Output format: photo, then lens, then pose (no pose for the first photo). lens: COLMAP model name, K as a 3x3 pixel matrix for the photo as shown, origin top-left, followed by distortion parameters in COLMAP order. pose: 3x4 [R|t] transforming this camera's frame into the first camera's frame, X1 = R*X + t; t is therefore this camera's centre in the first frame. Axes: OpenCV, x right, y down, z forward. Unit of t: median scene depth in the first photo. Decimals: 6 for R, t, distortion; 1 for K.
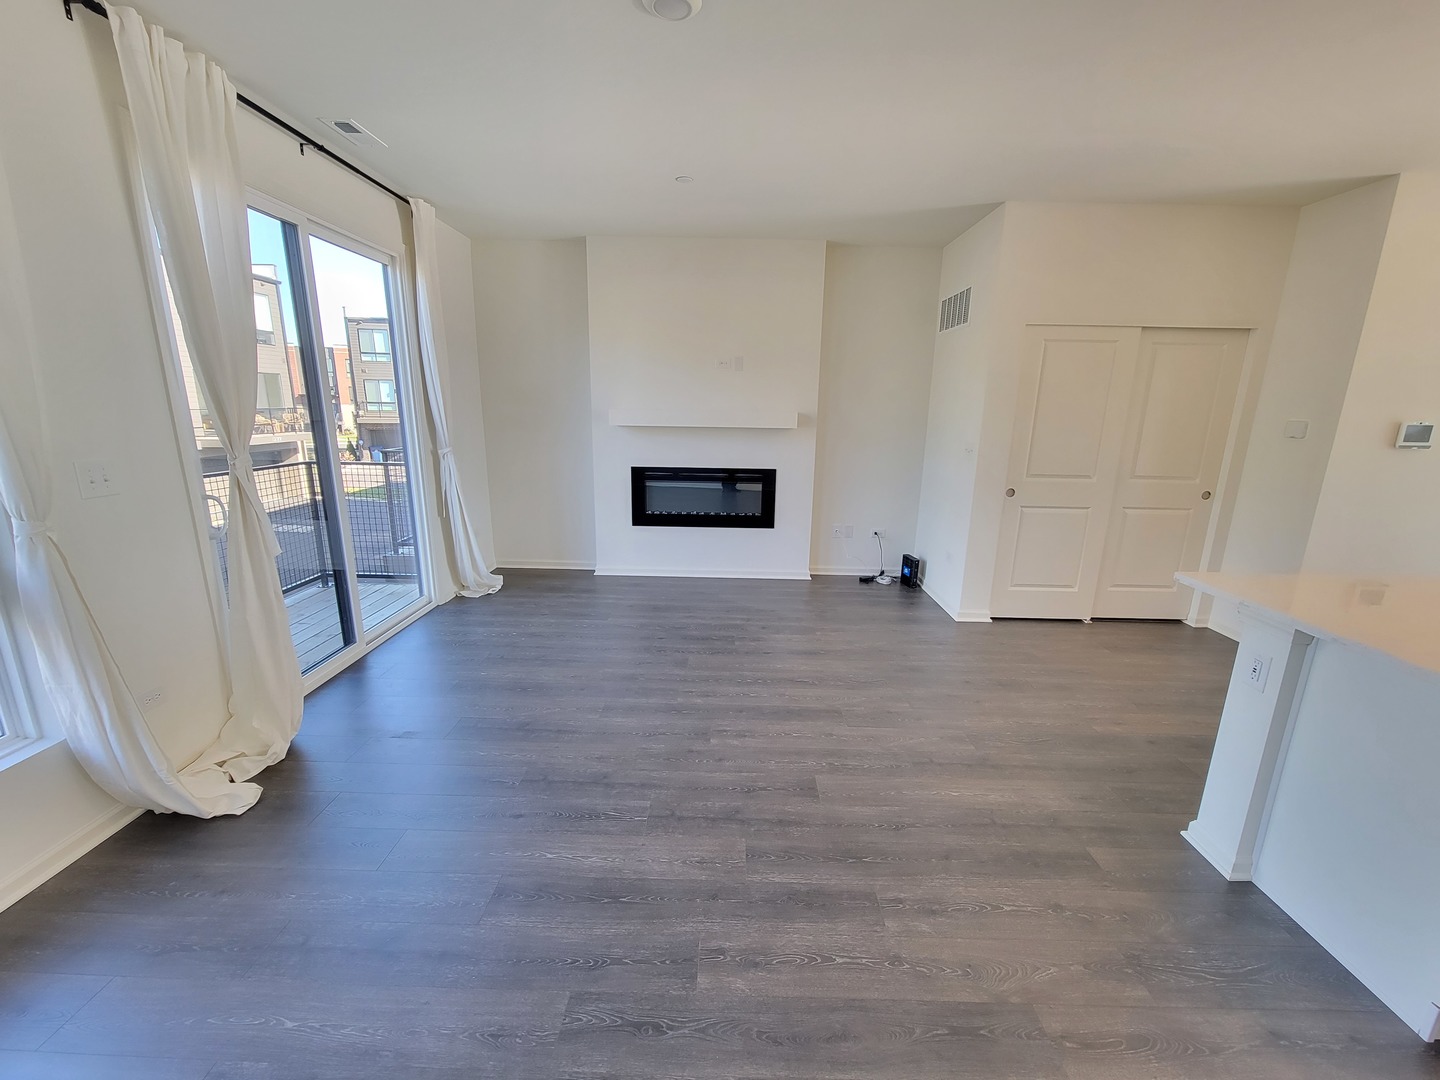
lens RADIAL K [[589.2, 0, 724.8], [0, 589.2, 542.7], [0, 0, 1]] dist [-0.005273, -0.000453]
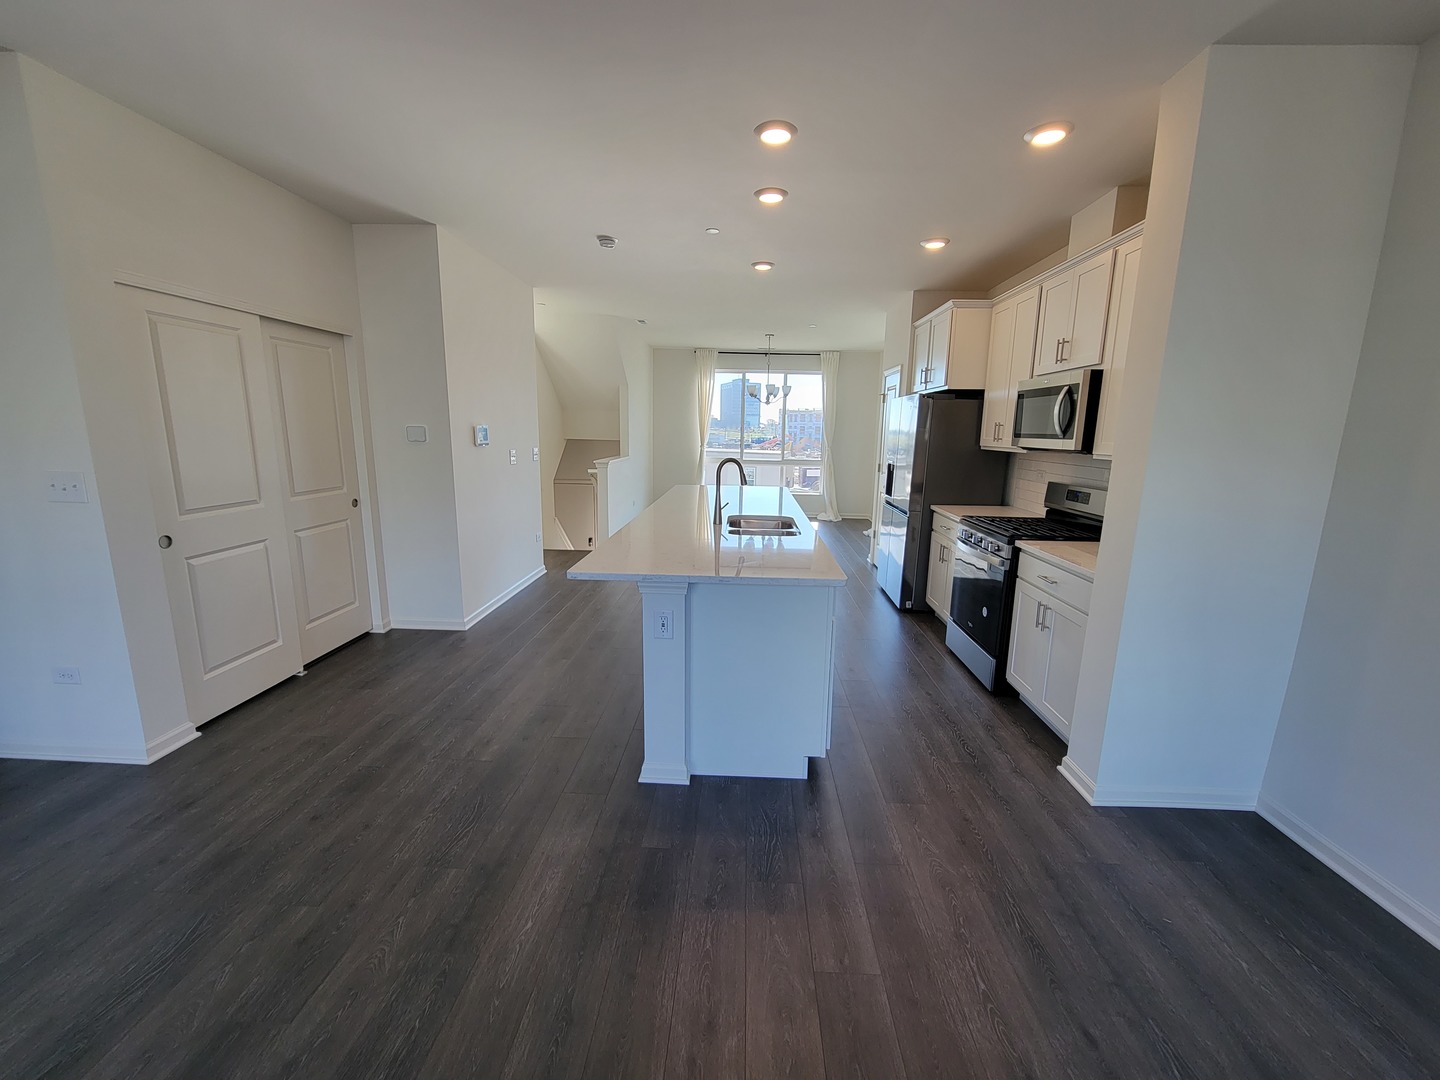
lens RADIAL K [[589.2, 0, 725.1], [0, 589.2, 544.9], [0, 0, 1]] dist [-0.005273, -0.000453]
pose [[0.022537, -0.209808, 0.977483, -0.161900], [0.208548, 0.957209, 0.200648, -0.095150], [-0.977752, 0.199330, 0.065328, 0.401794]]
